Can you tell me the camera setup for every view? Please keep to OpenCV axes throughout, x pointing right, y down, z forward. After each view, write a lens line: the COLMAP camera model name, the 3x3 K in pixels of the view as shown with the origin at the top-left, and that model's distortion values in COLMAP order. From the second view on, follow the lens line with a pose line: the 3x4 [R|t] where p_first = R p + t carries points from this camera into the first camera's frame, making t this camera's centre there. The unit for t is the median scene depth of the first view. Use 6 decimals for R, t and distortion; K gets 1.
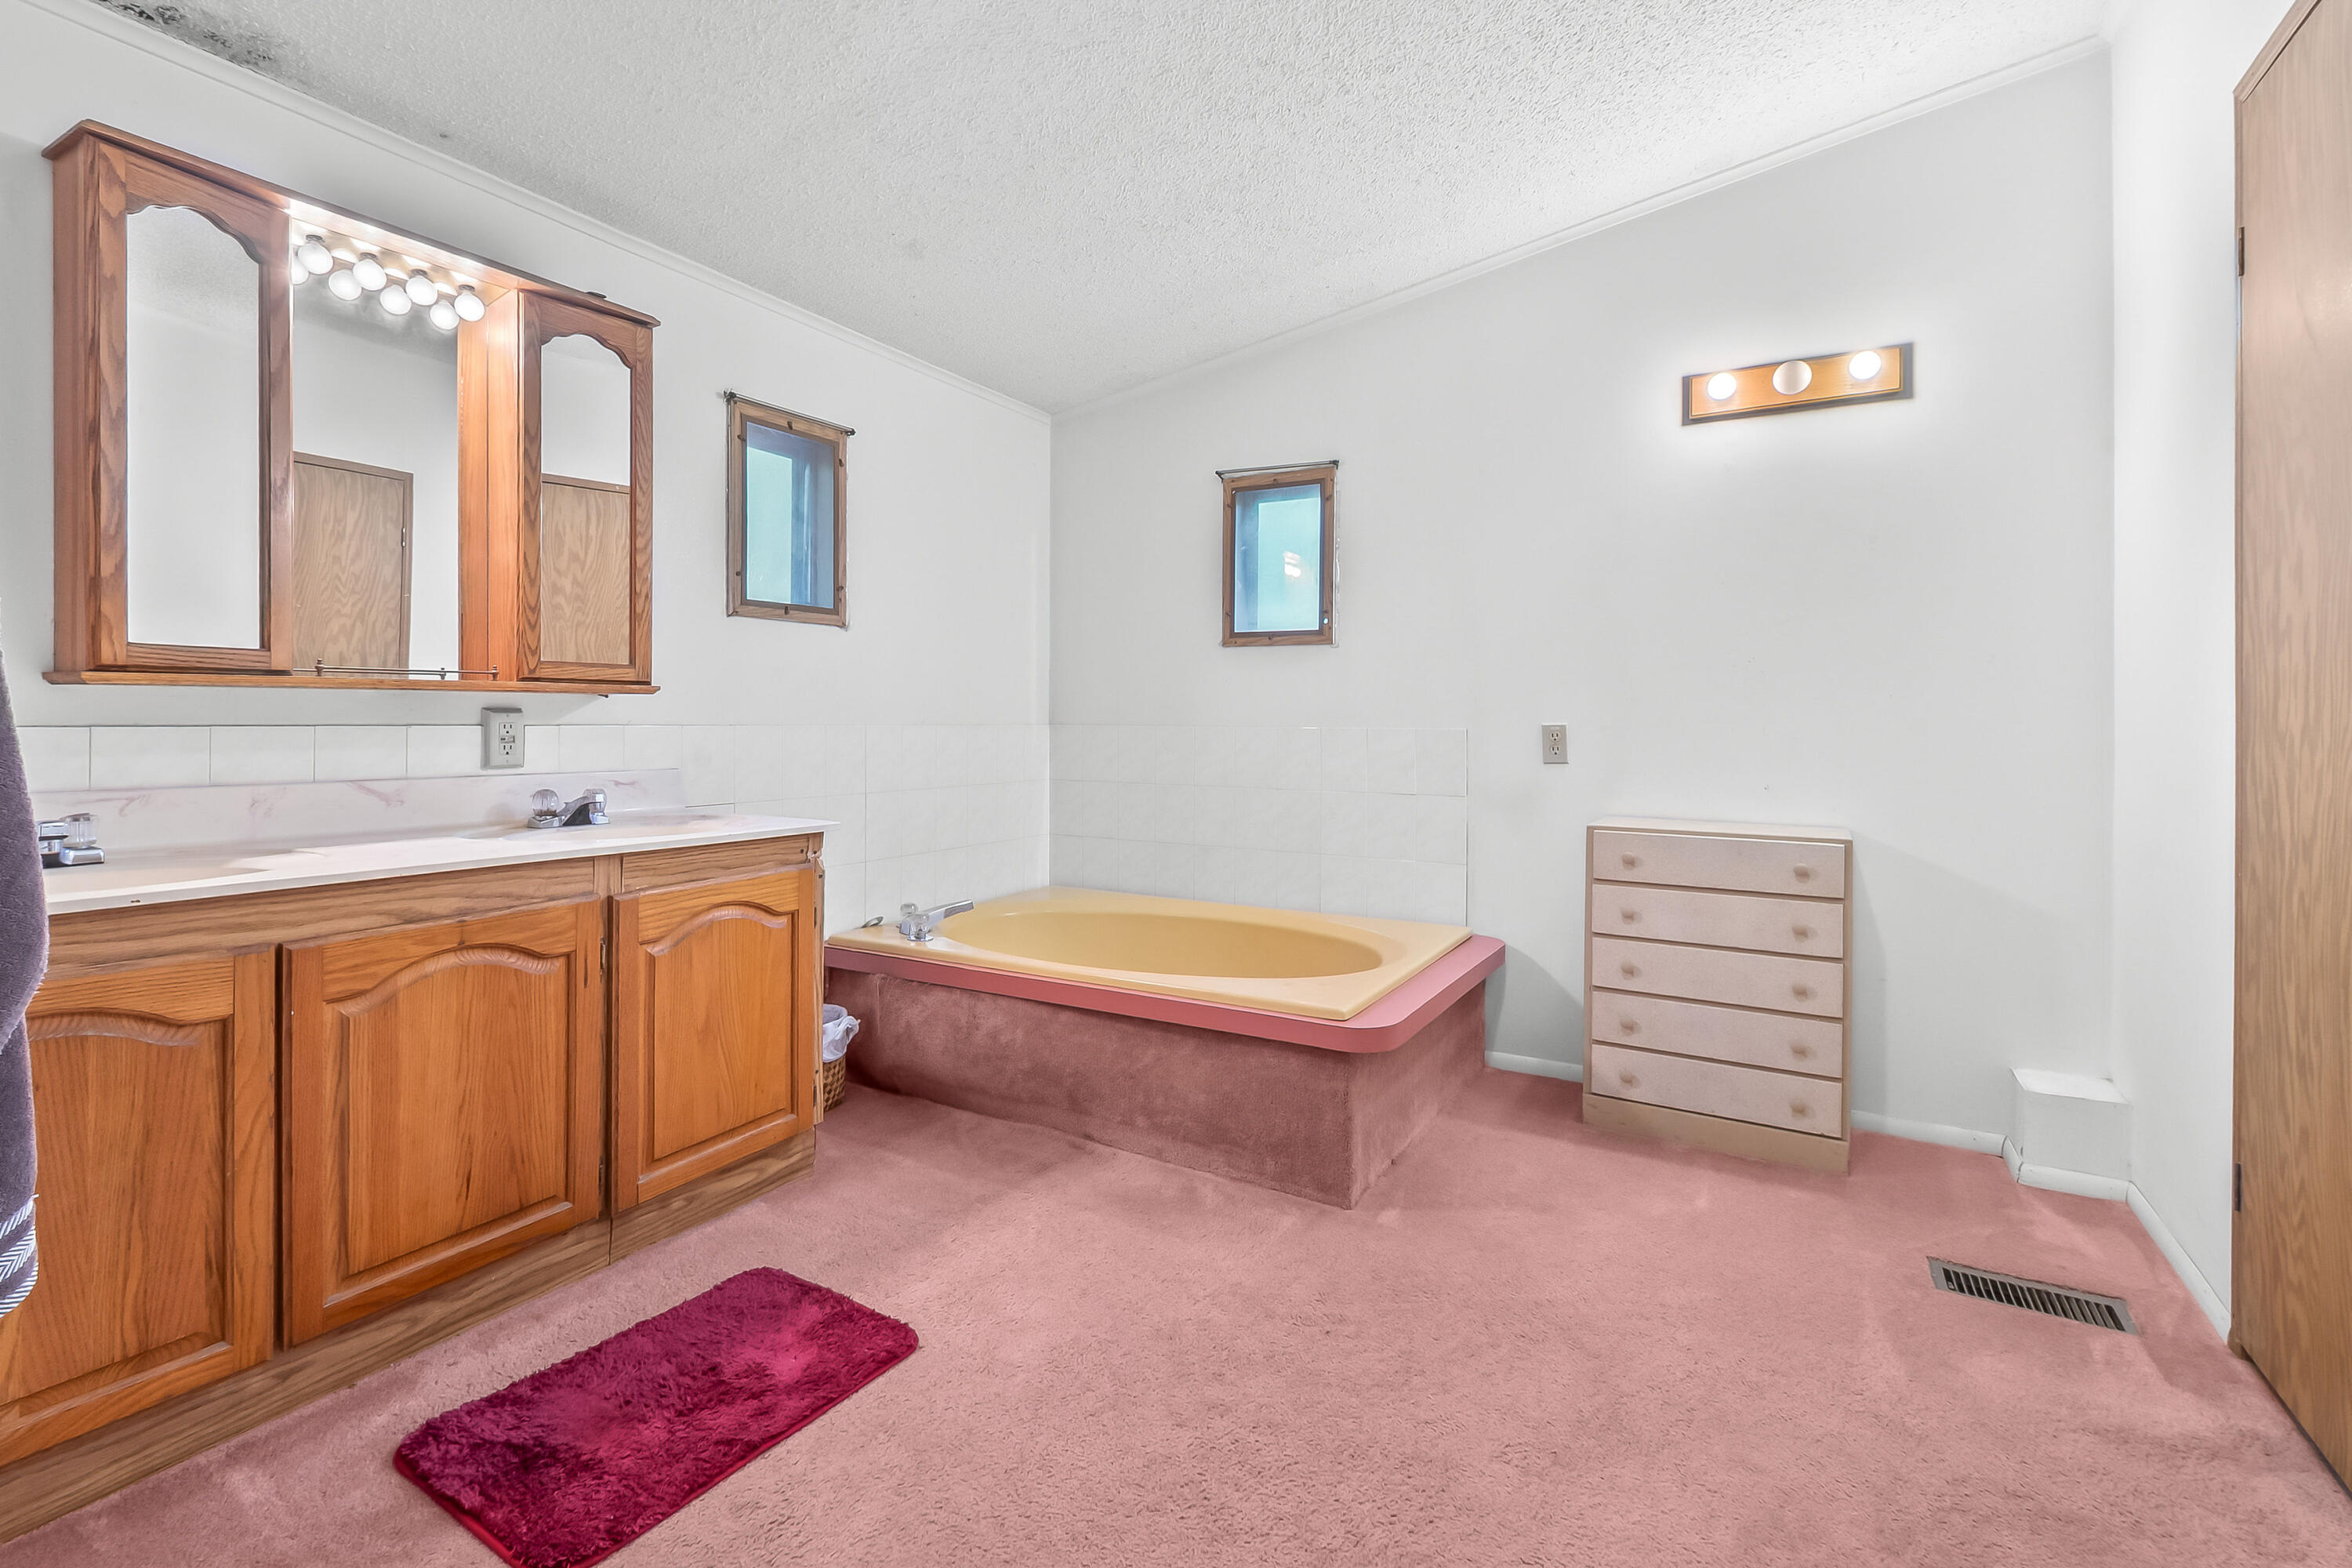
lens RADIAL K [[1066.3, 0, 1128.7], [0, 1066.3, 720.6], [0, 0, 1]] dist [0.000571, -0.004093]
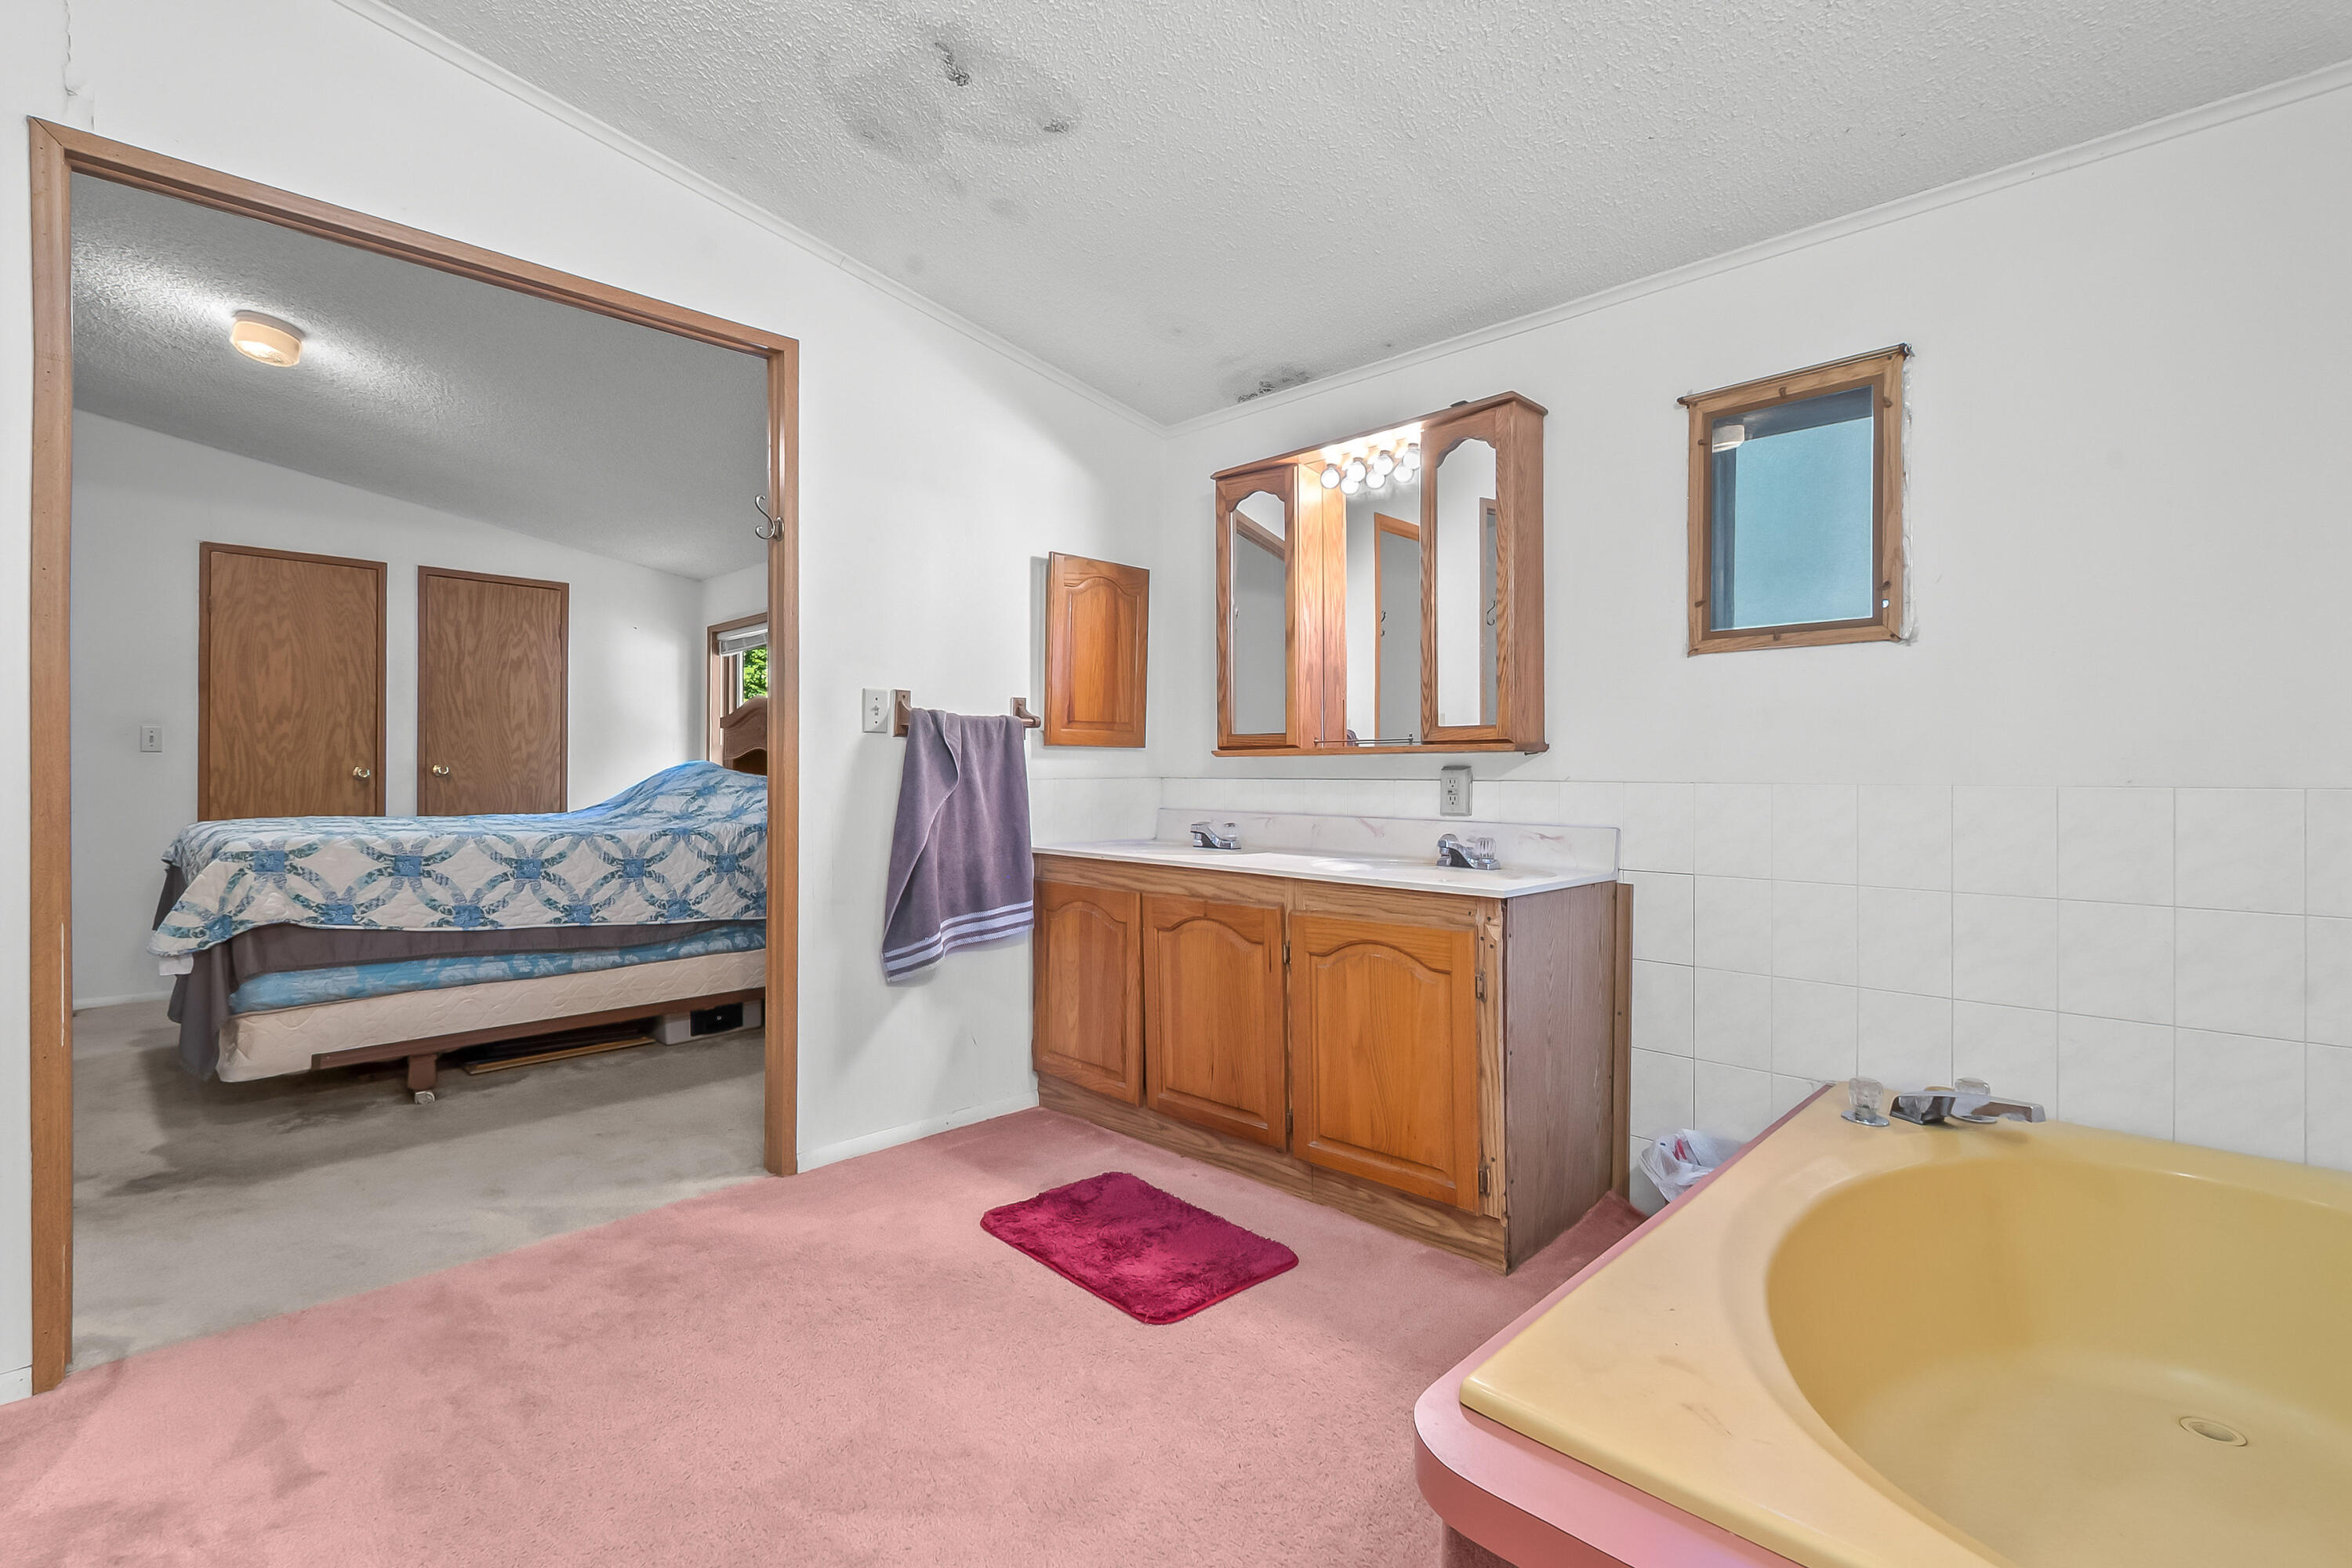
lens RADIAL K [[1066.3, 0, 1174.1], [0, 1066.3, 776.5], [0, 0, 1]] dist [0.000571, -0.004093]
pose [[-0.230045, -0.003056, -0.973175, 0.653571], [-0.006714, 0.999976, -0.001553, 0.004192], [0.973157, 0.006176, -0.230060, 0.931074]]
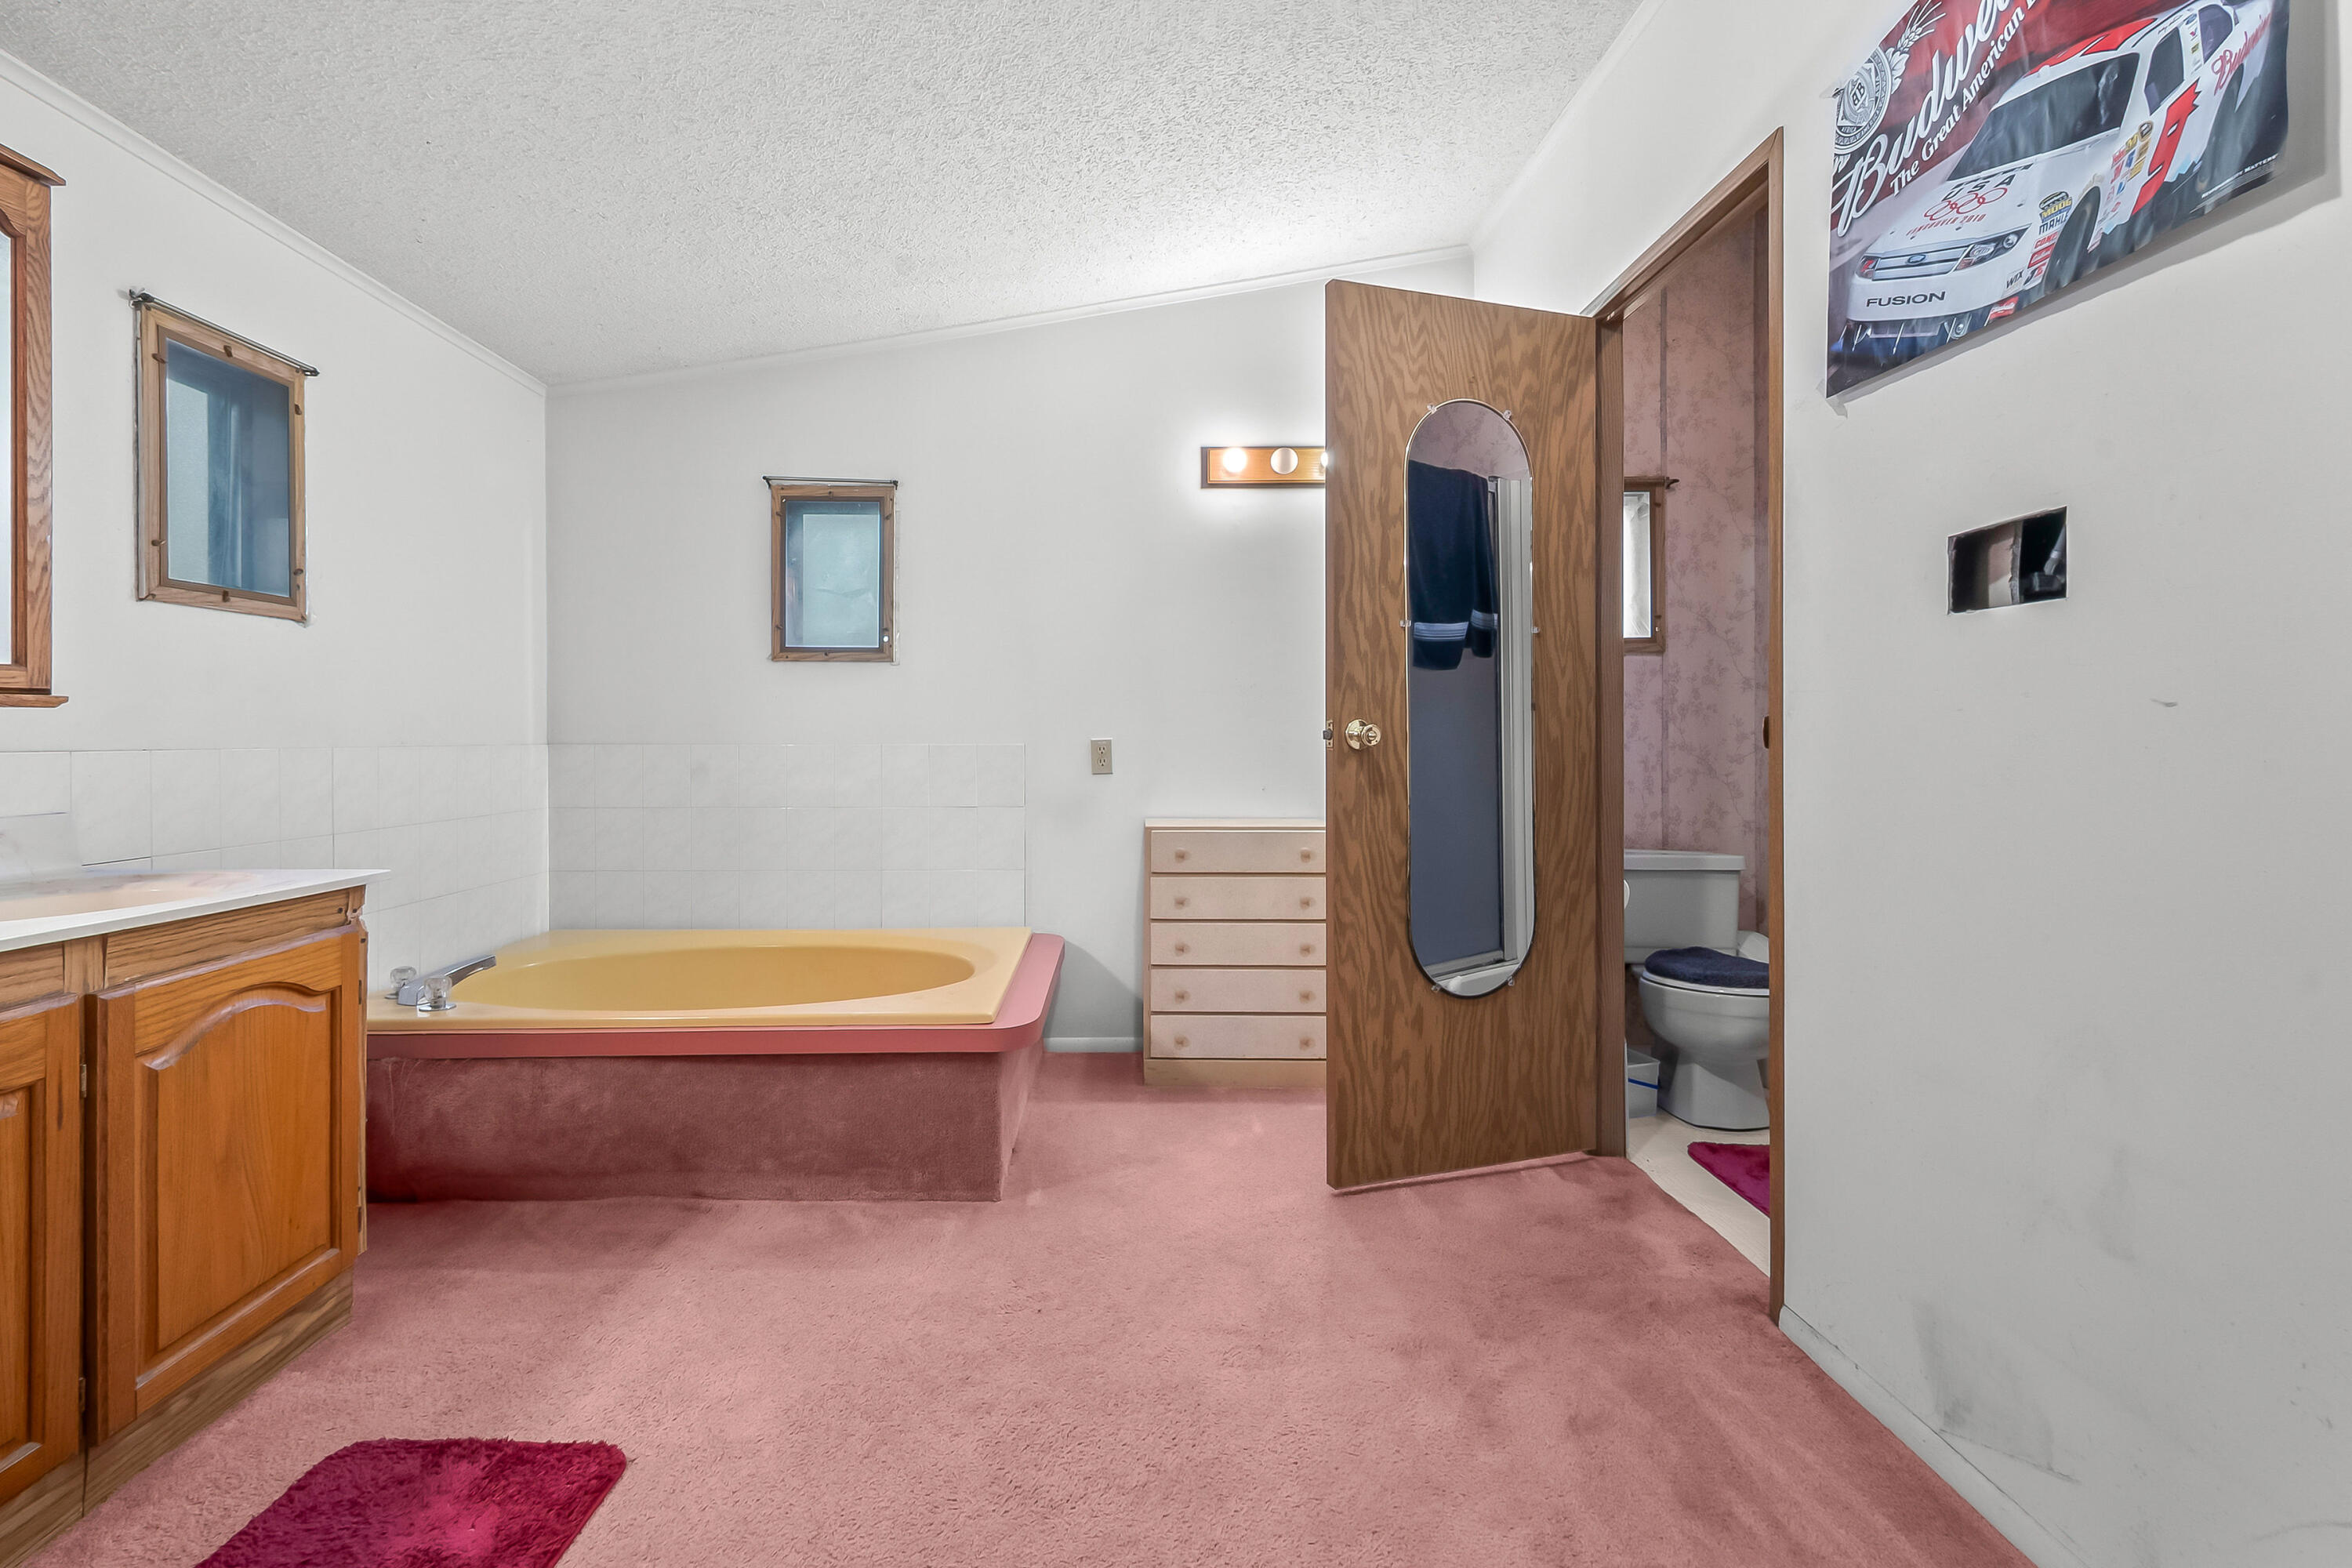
lens RADIAL K [[1066.3, 0, 1120.0], [0, 1066.3, 740.7], [0, 0, 1]] dist [0.000571, -0.004093]
pose [[0.852254, -0.009092, 0.523050, -0.218237], [0.006678, 0.999957, 0.006500, -0.002917], [-0.523086, -0.002047, 0.852277, 0.035585]]
